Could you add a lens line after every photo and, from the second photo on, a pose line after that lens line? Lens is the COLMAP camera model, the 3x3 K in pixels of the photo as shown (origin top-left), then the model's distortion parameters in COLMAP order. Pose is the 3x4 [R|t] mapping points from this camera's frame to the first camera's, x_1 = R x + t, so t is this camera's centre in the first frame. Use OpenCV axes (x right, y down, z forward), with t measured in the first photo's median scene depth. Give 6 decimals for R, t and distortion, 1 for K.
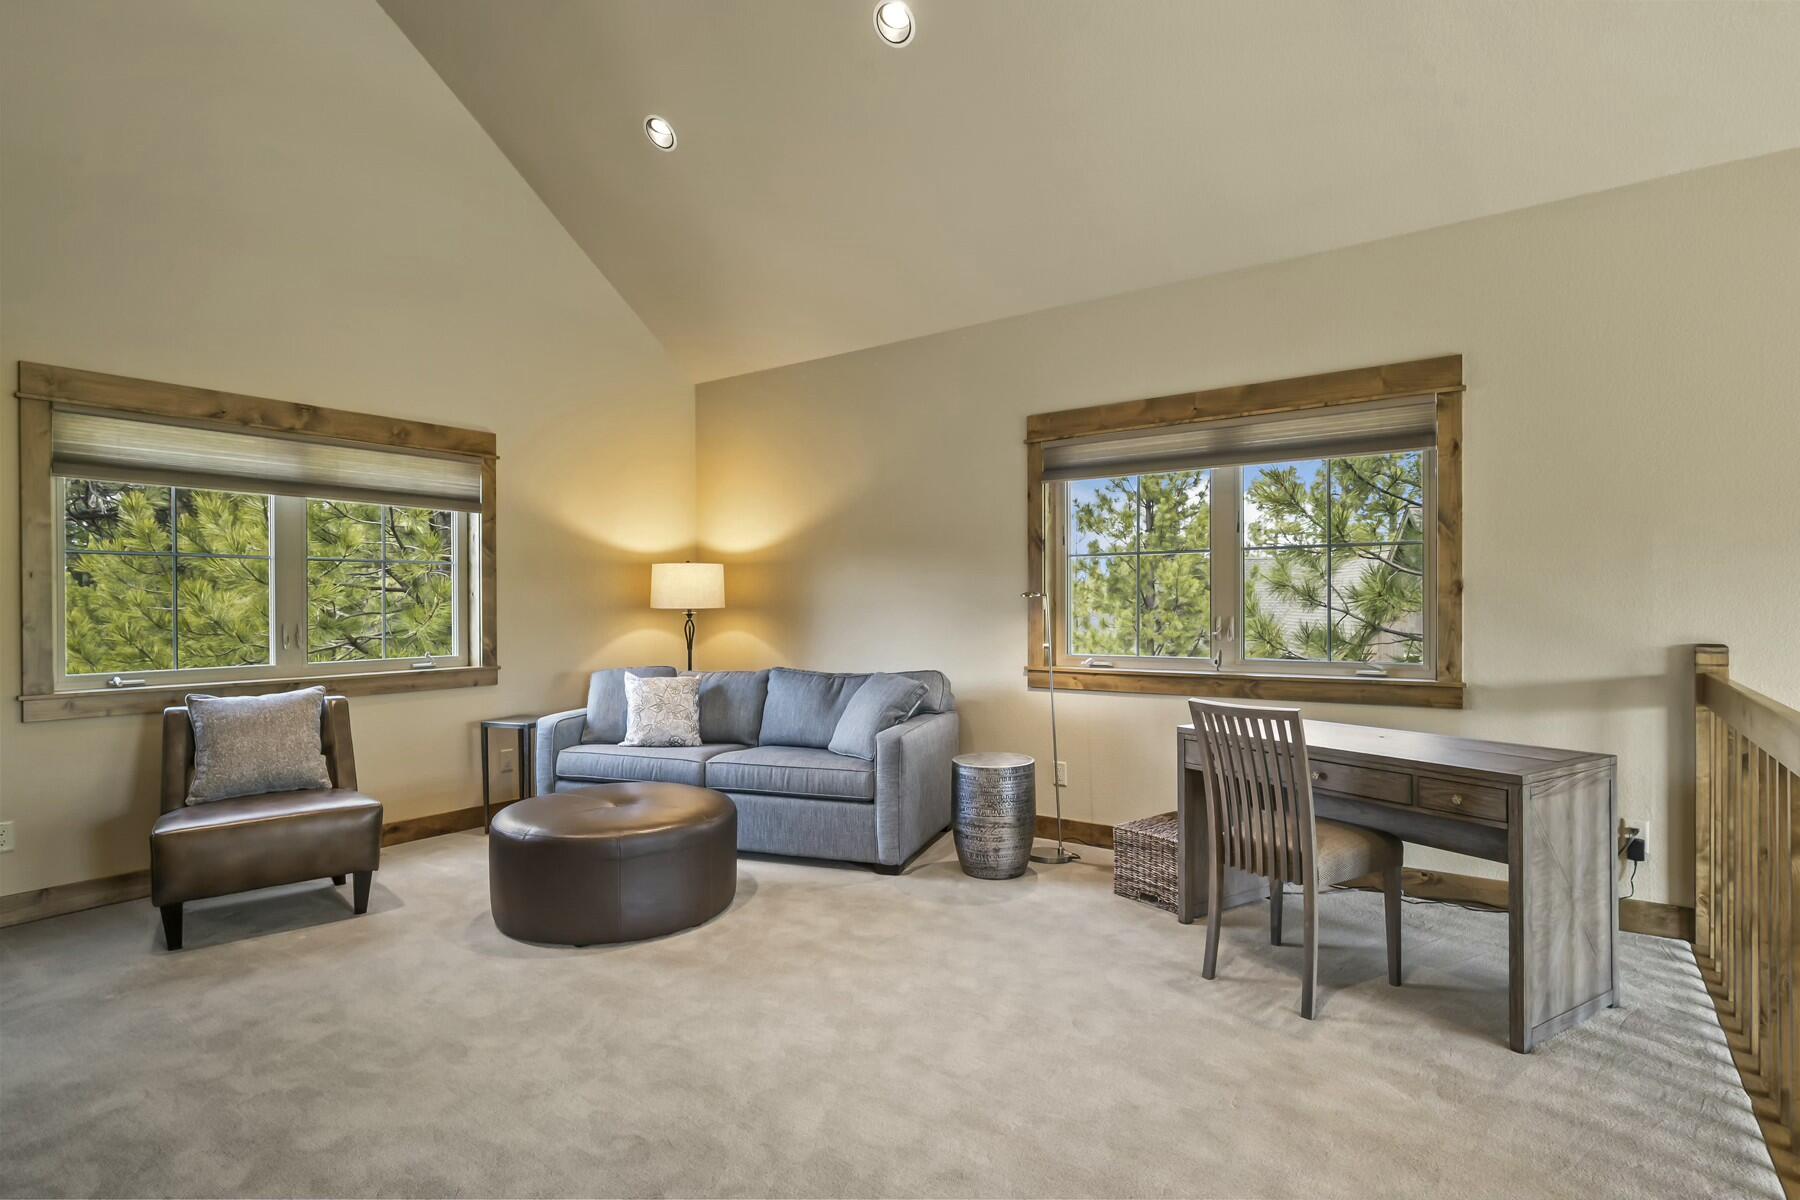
lens RADIAL K [[914.7, 0, 908.2], [0, 914.7, 585.5], [0, 0, 1]] dist [-0.024954, 0.012197]
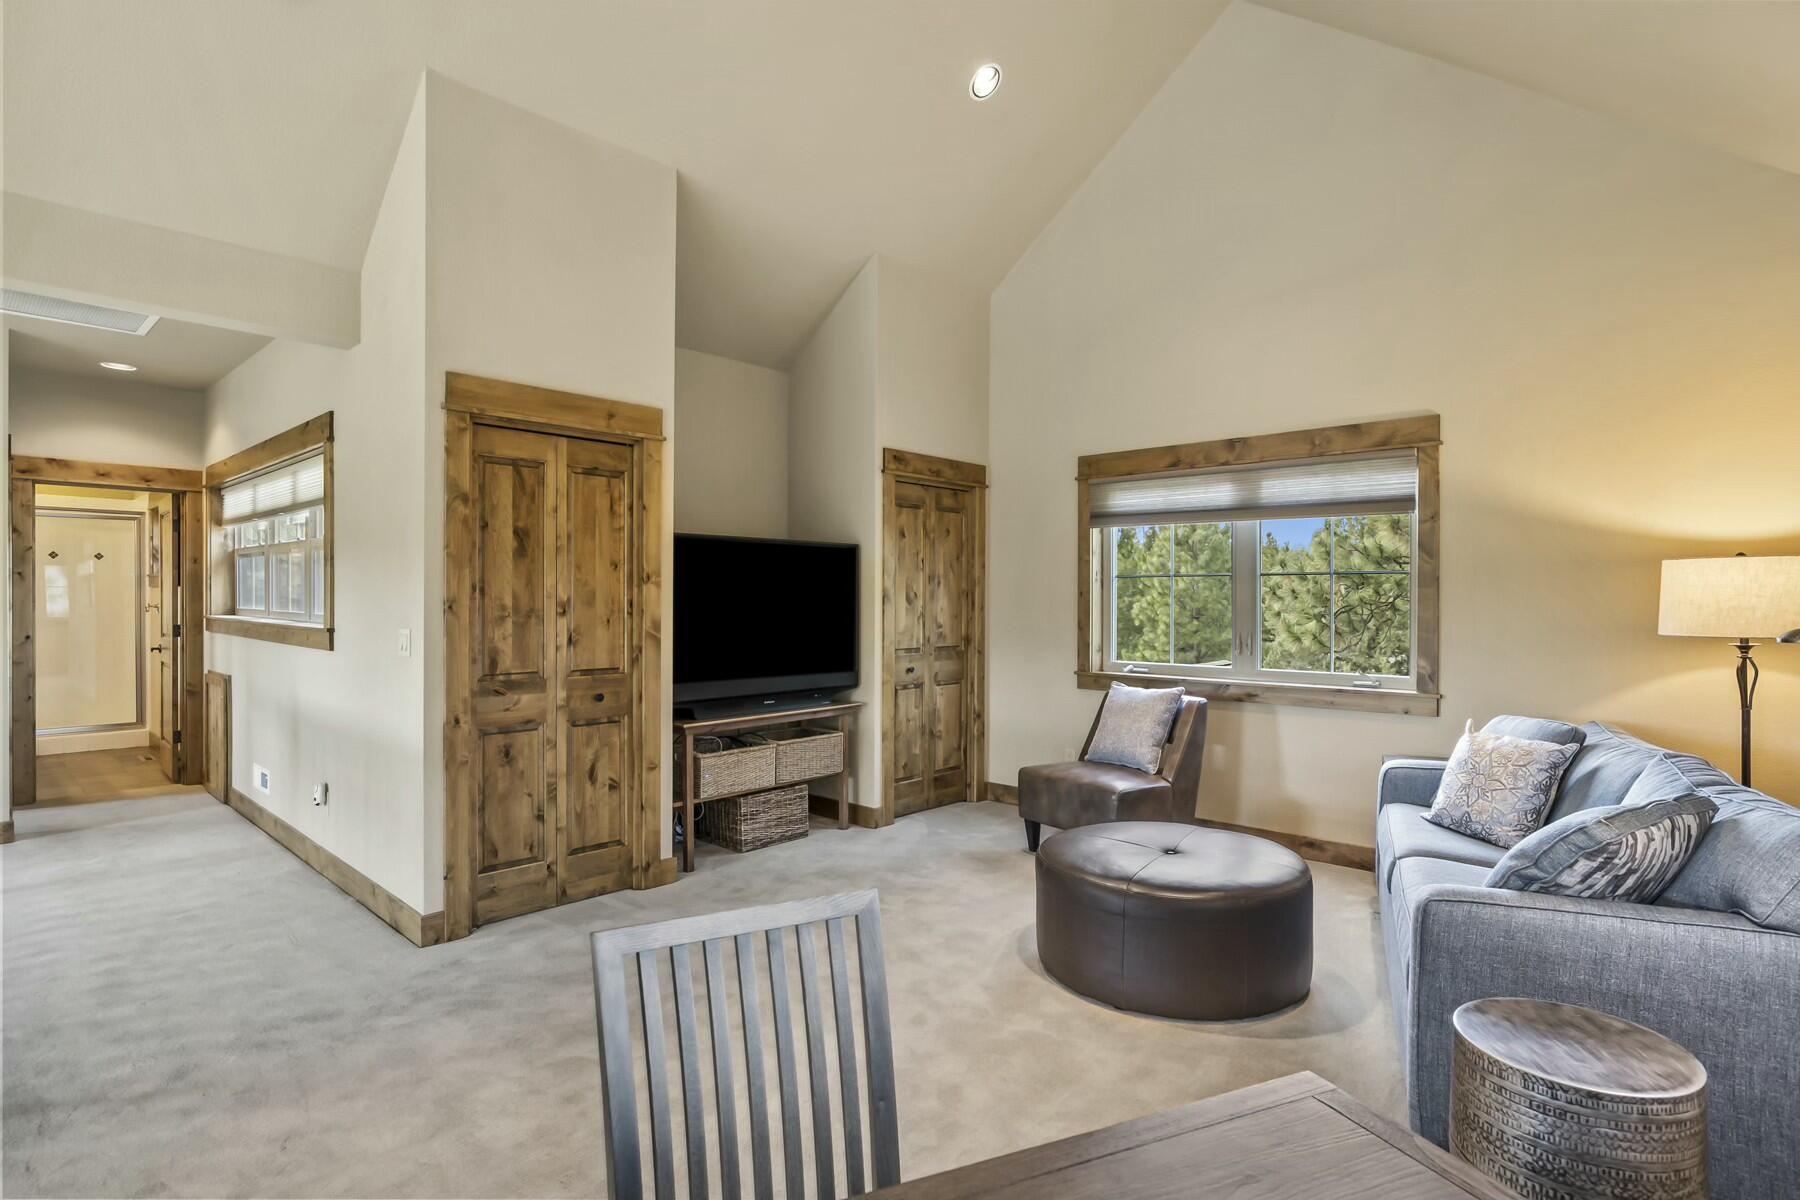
lens RADIAL K [[914.7, 0, 908.2], [0, 914.7, 585.5], [0, 0, 1]] dist [-0.024954, 0.012197]
pose [[-0.143541, -0.010571, -0.989588, 0.475563], [0.014250, 0.999817, -0.012747, -0.007603], [0.989542, -0.015931, -0.143364, 0.703857]]
